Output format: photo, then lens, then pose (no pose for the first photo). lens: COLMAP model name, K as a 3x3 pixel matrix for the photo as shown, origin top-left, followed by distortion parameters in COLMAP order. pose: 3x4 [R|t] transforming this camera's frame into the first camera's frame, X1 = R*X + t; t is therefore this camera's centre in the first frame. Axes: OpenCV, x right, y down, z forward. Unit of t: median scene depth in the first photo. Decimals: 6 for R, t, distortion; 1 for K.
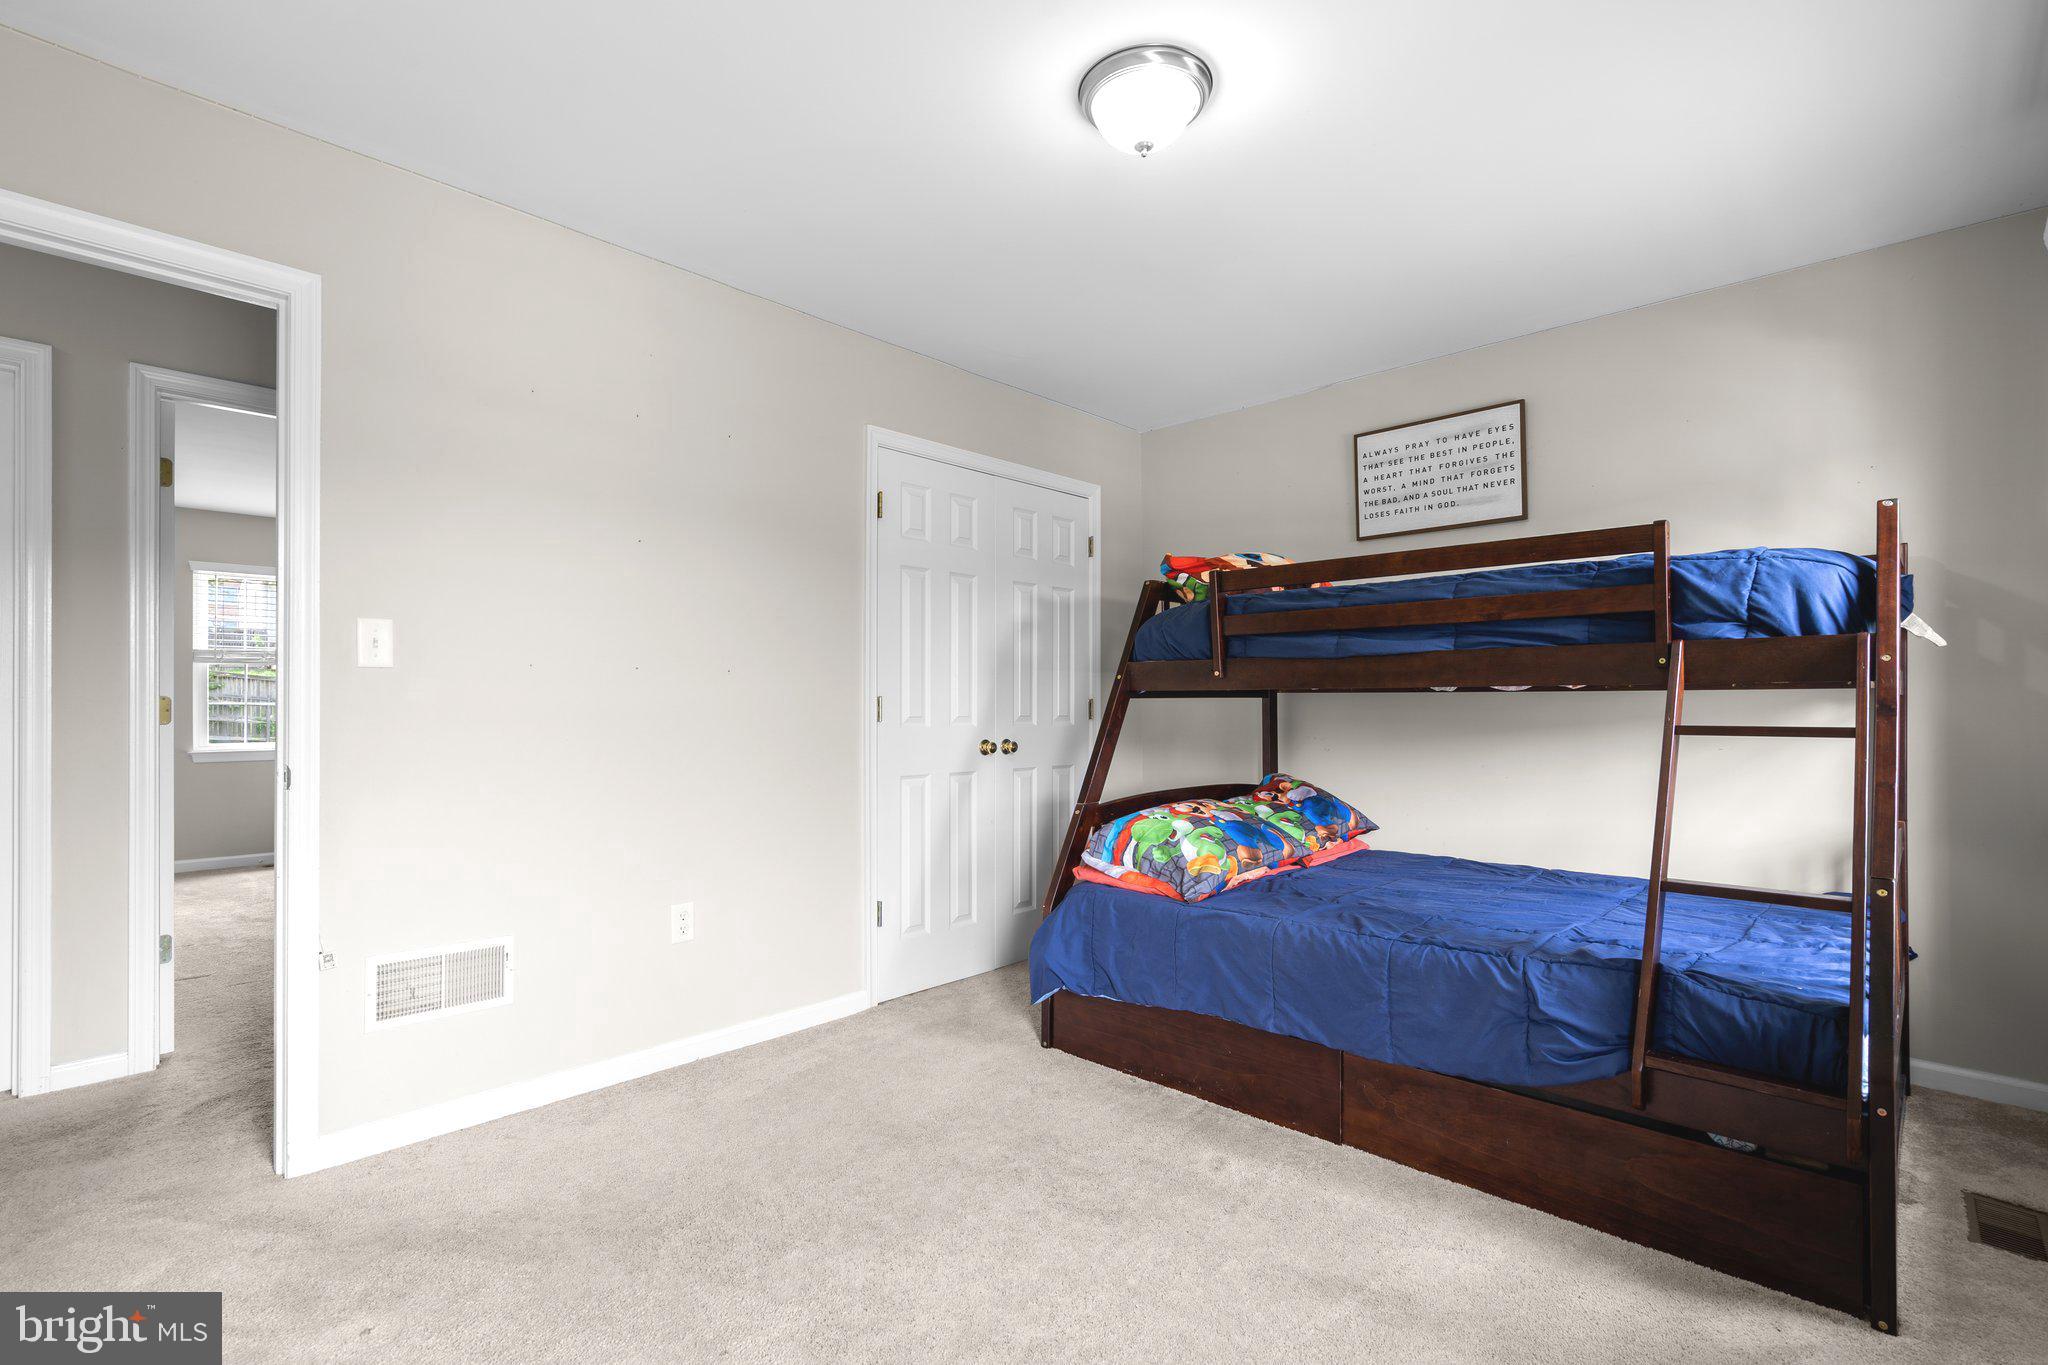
lens RADIAL K [[933.2, 0, 1016.2], [0, 933.2, 700.0], [0, 0, 1]] dist [-0.002563, 0.001987]
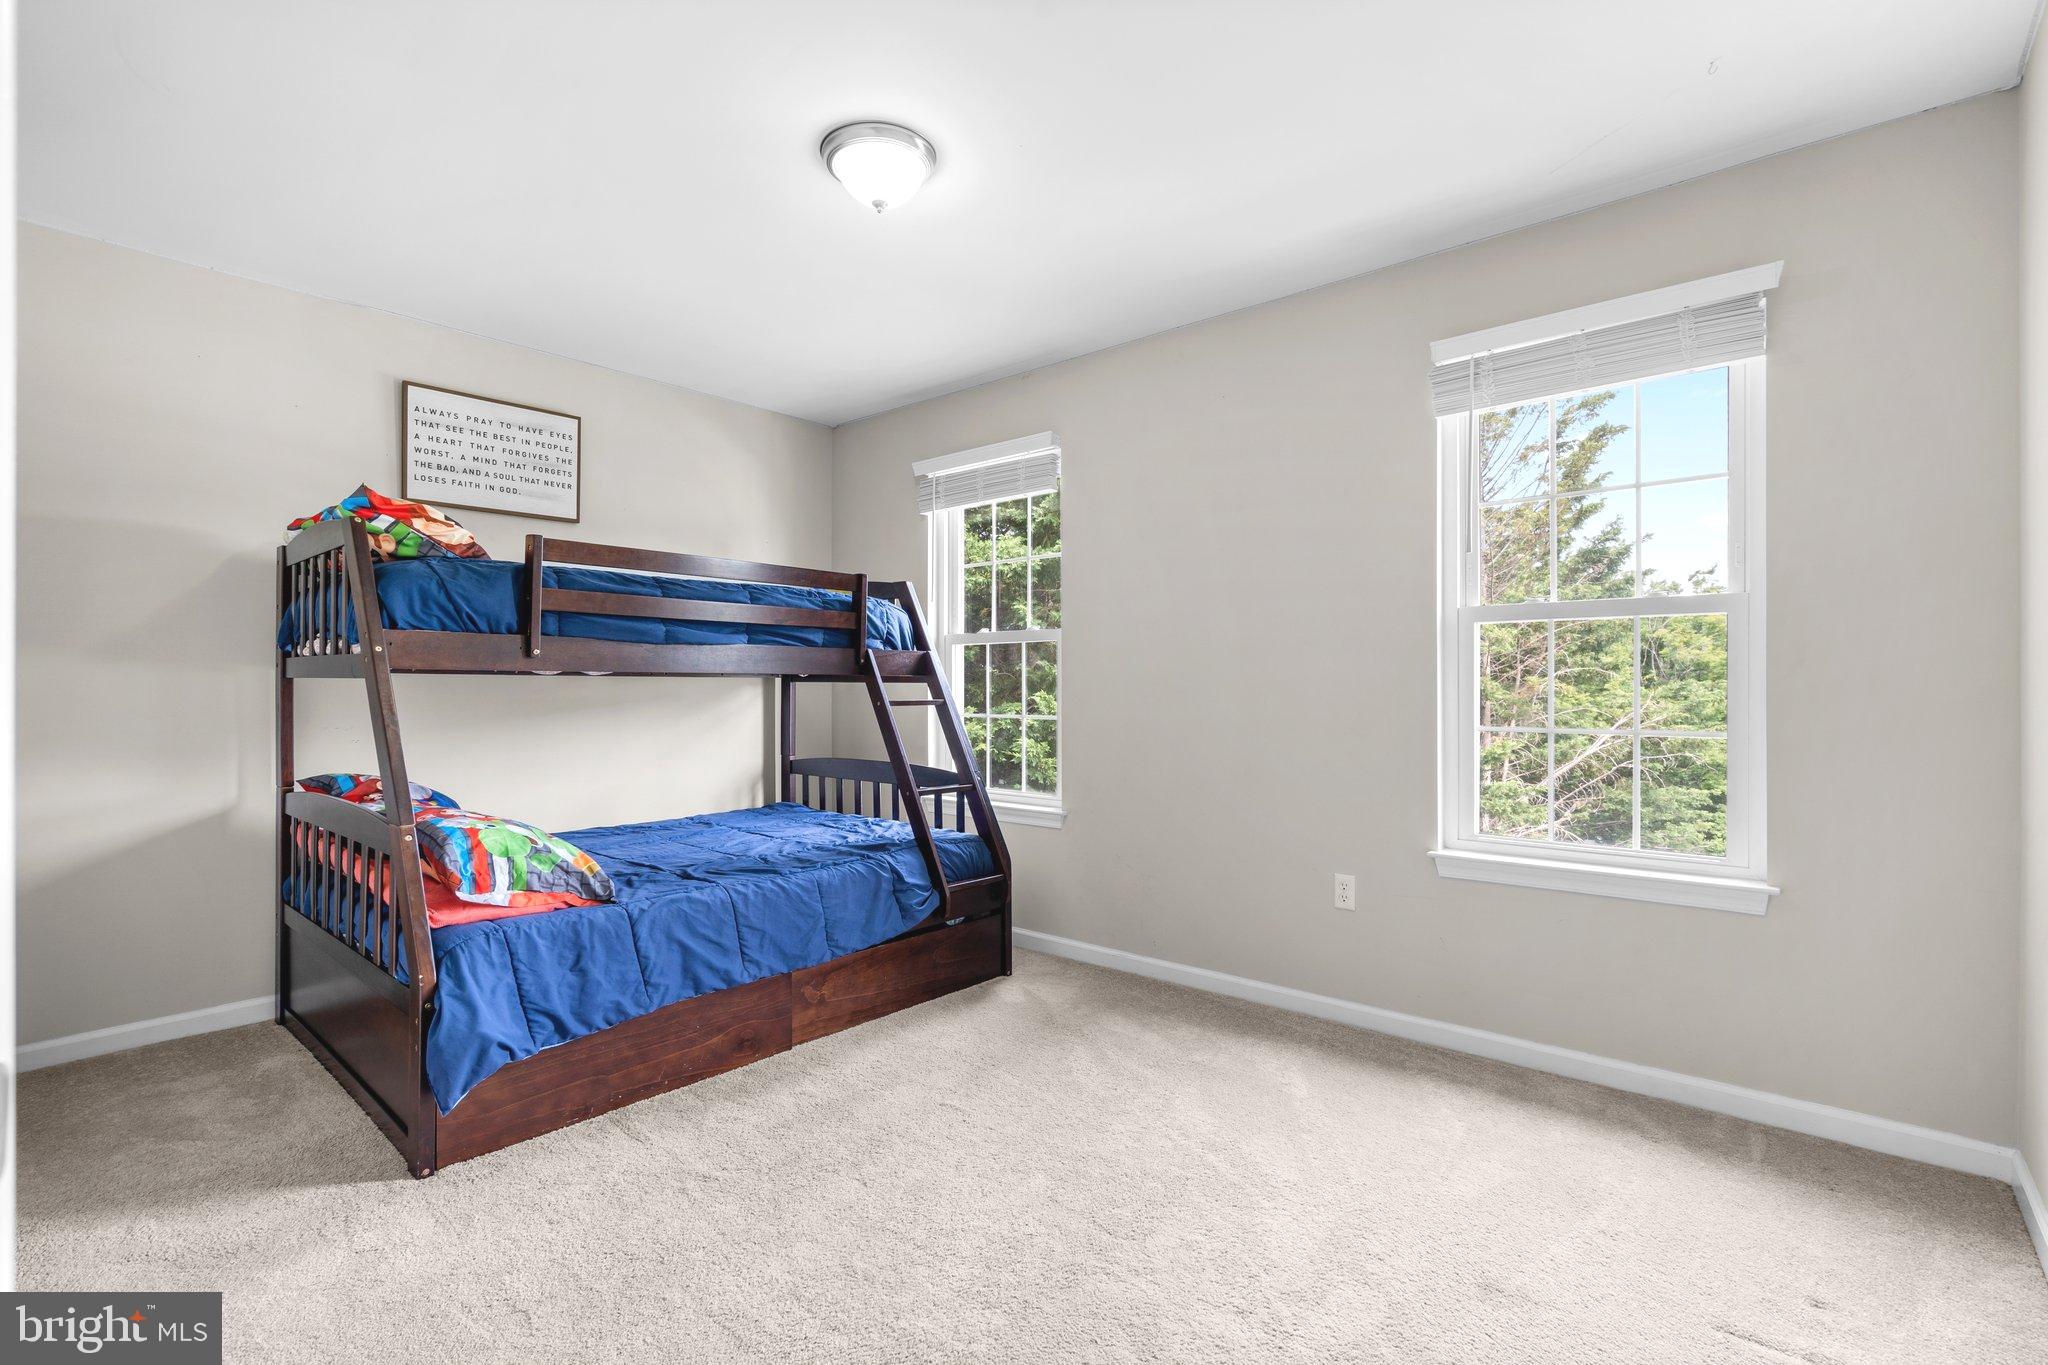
lens RADIAL K [[933.2, 0, 1014.5], [0, 933.2, 681.2], [0, 0, 1]] dist [-0.002563, 0.001987]
pose [[-0.034094, 0.006856, 0.999395, -0.594462], [-0.006223, 0.999956, -0.007072, 0.001961], [-0.999399, -0.006460, -0.034050, 0.505553]]
